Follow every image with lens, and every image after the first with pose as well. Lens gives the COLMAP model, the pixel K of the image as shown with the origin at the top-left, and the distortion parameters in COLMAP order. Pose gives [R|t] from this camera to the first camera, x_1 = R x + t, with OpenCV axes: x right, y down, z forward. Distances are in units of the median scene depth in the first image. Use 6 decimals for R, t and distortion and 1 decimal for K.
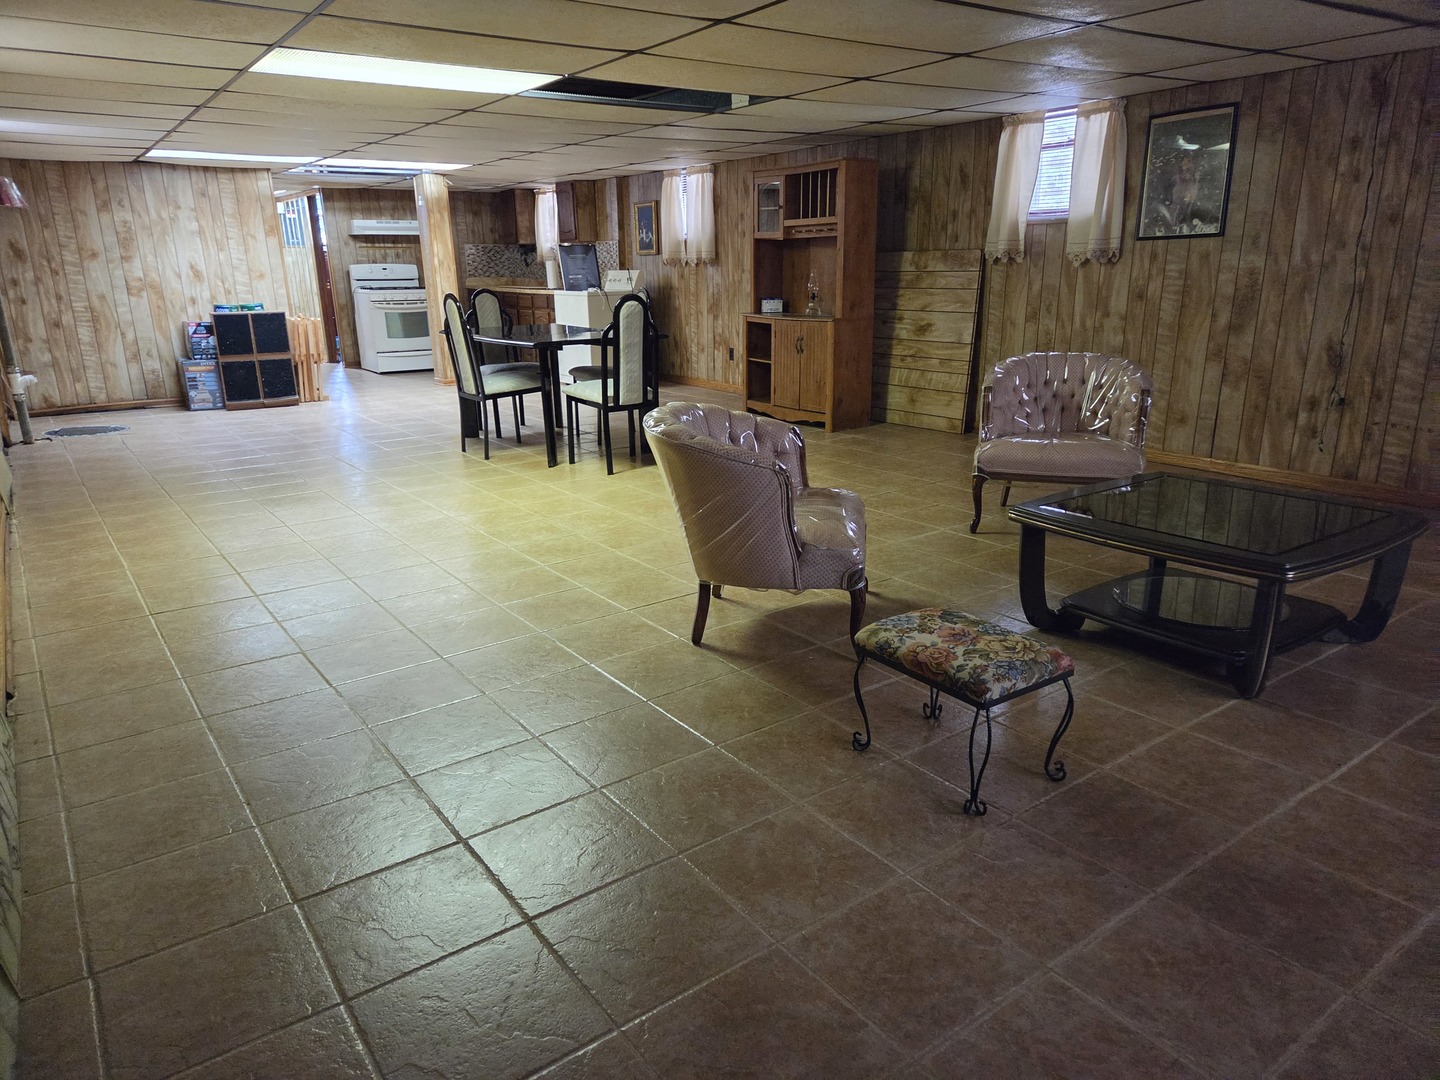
lens RADIAL K [[964.0, 0, 722.0], [0, 964.0, 545.9], [0, 0, 1]] dist [0.021168, -0.004820]
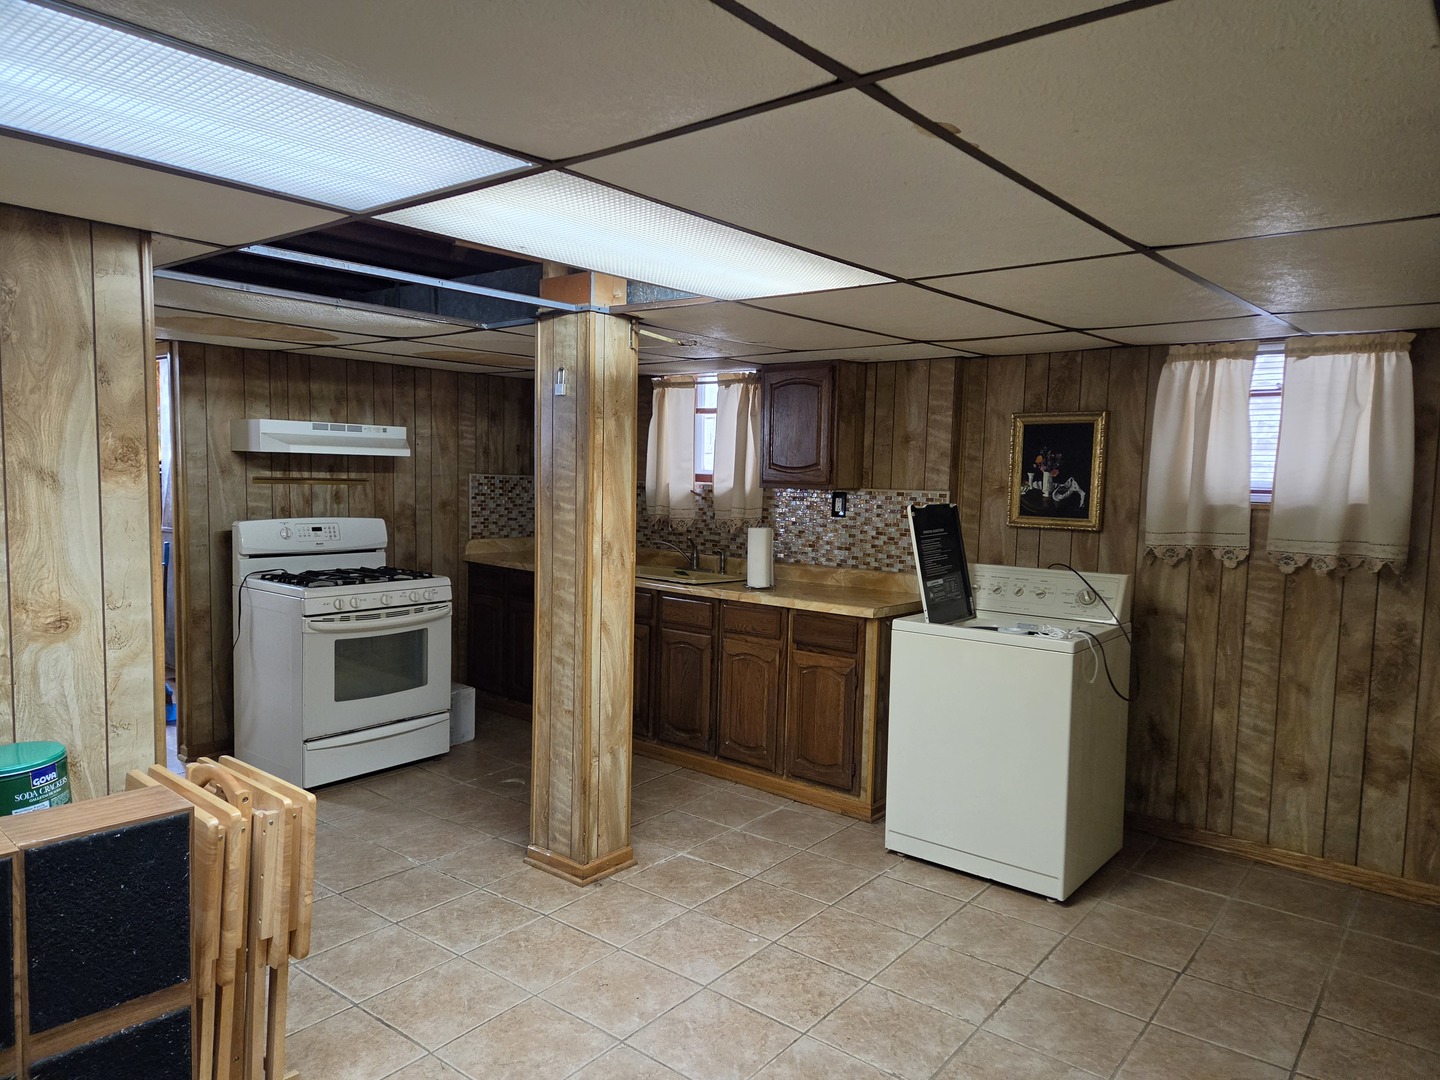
lens RADIAL K [[964.0, 0, 719.0], [0, 964.0, 532.1], [0, 0, 1]] dist [0.021168, -0.004820]
pose [[0.963102, 0.015660, 0.268681, -0.295840], [0.043602, 0.976039, -0.213183, -0.187932], [-0.265582, 0.217031, 0.939342, 0.555488]]
